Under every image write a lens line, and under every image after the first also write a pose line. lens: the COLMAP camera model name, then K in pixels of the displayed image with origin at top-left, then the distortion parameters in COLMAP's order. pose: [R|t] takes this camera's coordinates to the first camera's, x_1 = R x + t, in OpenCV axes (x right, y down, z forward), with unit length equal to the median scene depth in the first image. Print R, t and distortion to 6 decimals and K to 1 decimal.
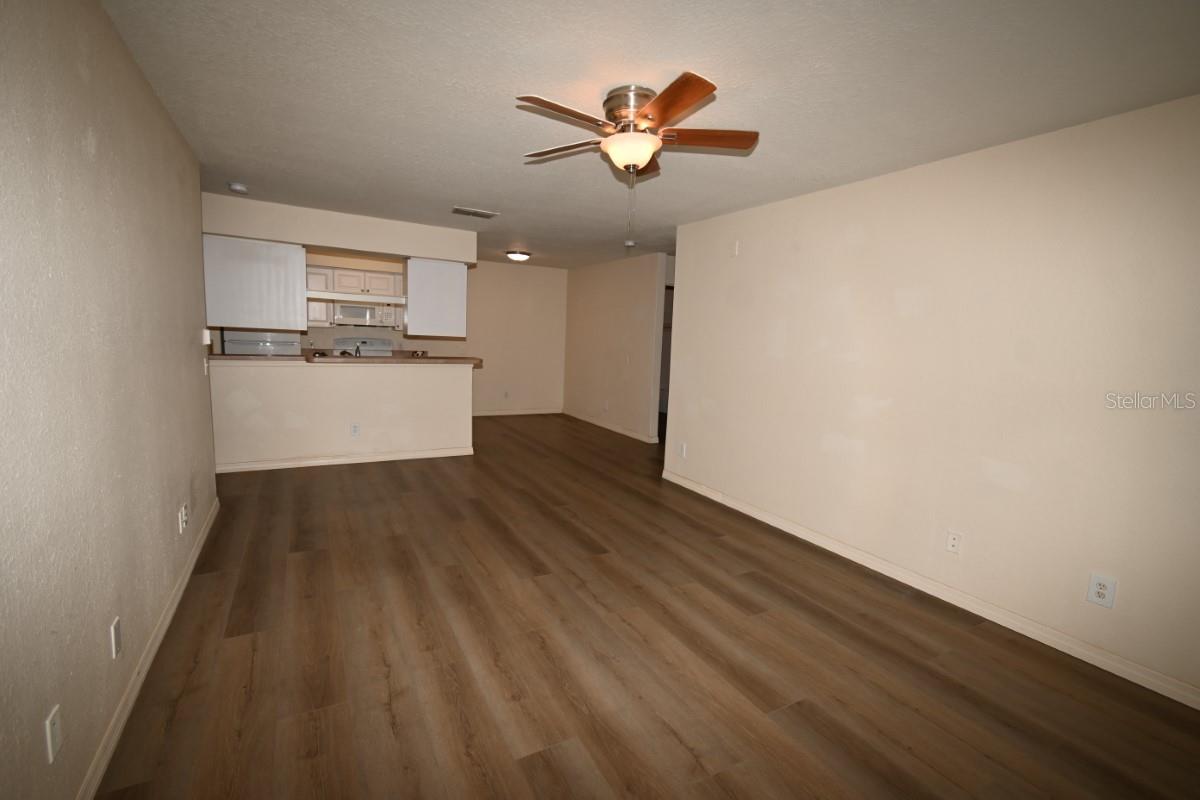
lens RADIAL K [[533.1, 0, 600.0], [0, 533.1, 400.0], [0, 0, 1]] dist [0.013594, -0.004833]
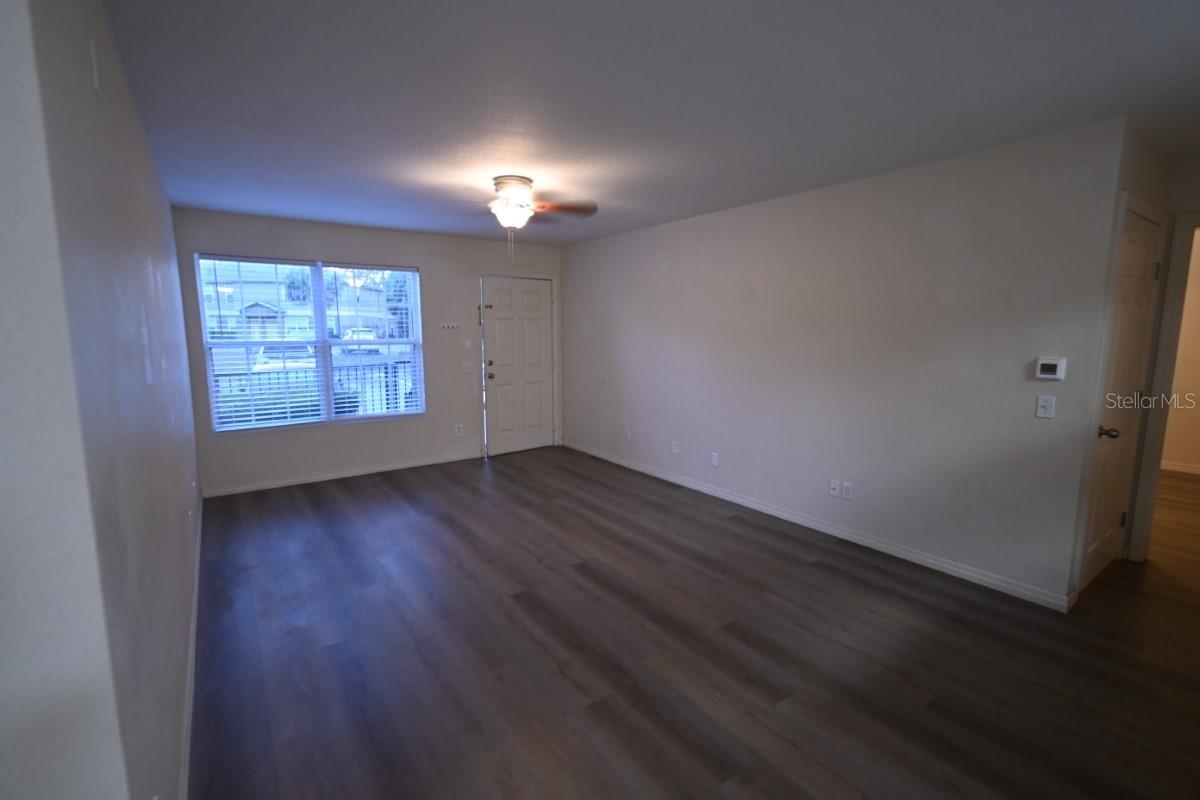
lens RADIAL K [[533.1, 0, 600.0], [0, 533.1, 400.0], [0, 0, 1]] dist [0.013594, -0.004833]
pose [[-0.992816, -0.023256, -0.117372, -0.017967], [-0.051812, 0.967753, 0.246514, -0.261619], [0.107854, 0.250824, -0.962006, 1.924587]]
